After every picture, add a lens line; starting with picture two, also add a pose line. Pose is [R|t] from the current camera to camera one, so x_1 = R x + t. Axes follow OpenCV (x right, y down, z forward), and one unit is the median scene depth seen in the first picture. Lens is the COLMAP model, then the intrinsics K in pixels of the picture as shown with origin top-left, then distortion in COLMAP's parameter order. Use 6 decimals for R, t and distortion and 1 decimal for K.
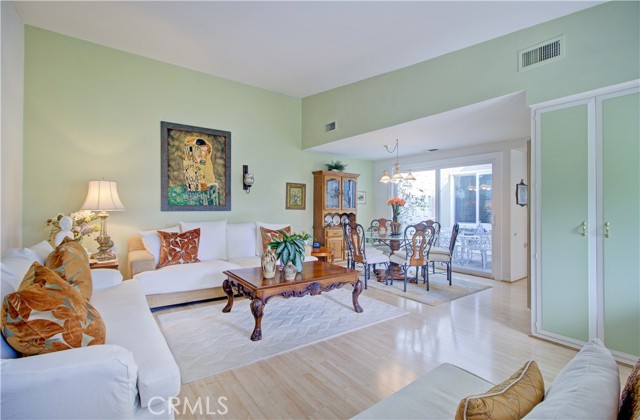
lens RADIAL K [[298.0, 0, 324.9], [0, 298.0, 205.3], [0, 0, 1]] dist [-0.003073, 0.010362]
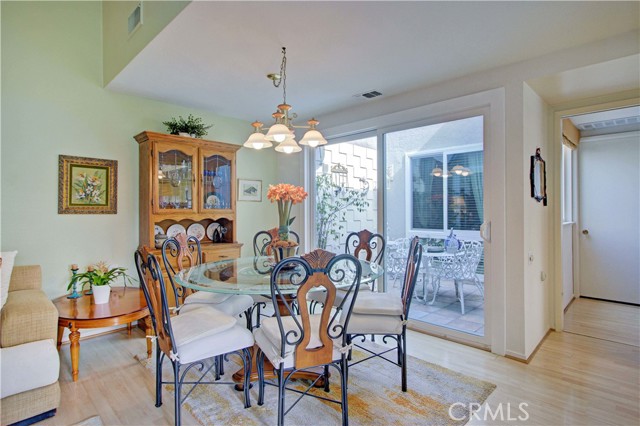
lens RADIAL K [[327.0, 0, 320.5], [0, 327.0, 206.1], [0, 0, 1]] dist [0.001209, 0.000118]
pose [[0.990232, -0.012640, 0.138857, 0.226667], [0.013019, 0.999914, -0.001818, 0.009233], [-0.138822, 0.003608, 0.990311, 0.523238]]
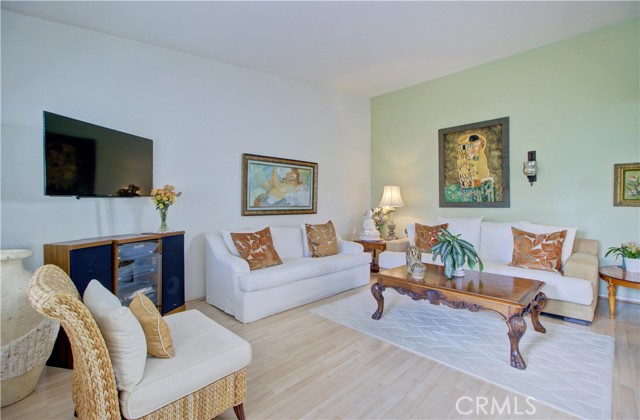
lens RADIAL K [[298.0, 0, 324.9], [0, 298.0, 205.3], [0, 0, 1]] dist [-0.003073, 0.010362]
pose [[0.147325, -0.001297, -0.989087, 0.473558], [0.007126, 0.999975, -0.000250, 0.008160], [0.989062, -0.007011, 0.147330, 0.348184]]
